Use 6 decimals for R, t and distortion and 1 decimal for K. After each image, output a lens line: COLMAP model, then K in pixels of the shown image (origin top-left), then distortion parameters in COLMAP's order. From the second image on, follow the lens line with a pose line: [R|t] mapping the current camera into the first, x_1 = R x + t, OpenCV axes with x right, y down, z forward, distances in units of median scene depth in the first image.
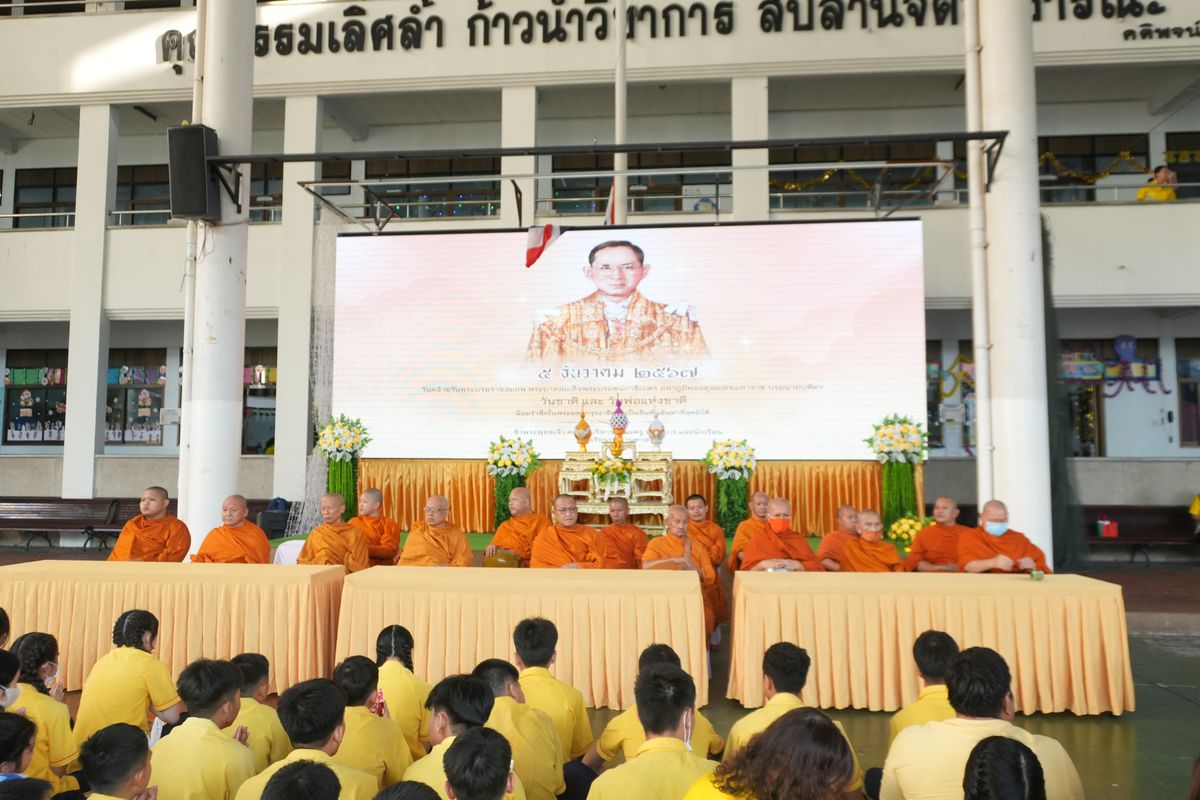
lens RADIAL K [[936.8, 0, 601.5], [0, 936.8, 391.9], [0, 0, 1]] dist [-0.017339, 0.004152]
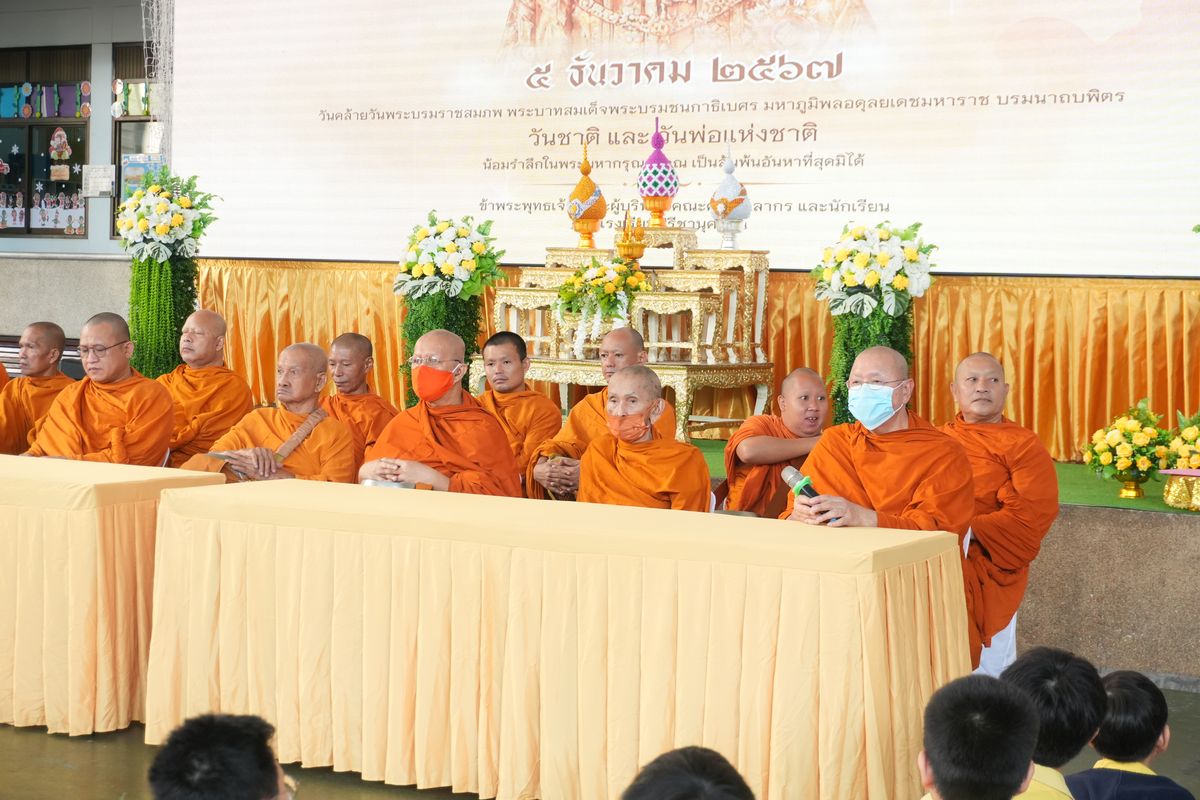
lens RADIAL K [[2176.9, 0, 604.7], [0, 2176.9, 403.0], [0, 0, 1]] dist [0.021046, 0.000000]
pose [[0.907366, 0.042711, -0.418165, 0.416602], [0.006592, 0.993256, 0.115754, 0.015652], [0.420289, -0.107788, 0.900965, 0.047377]]
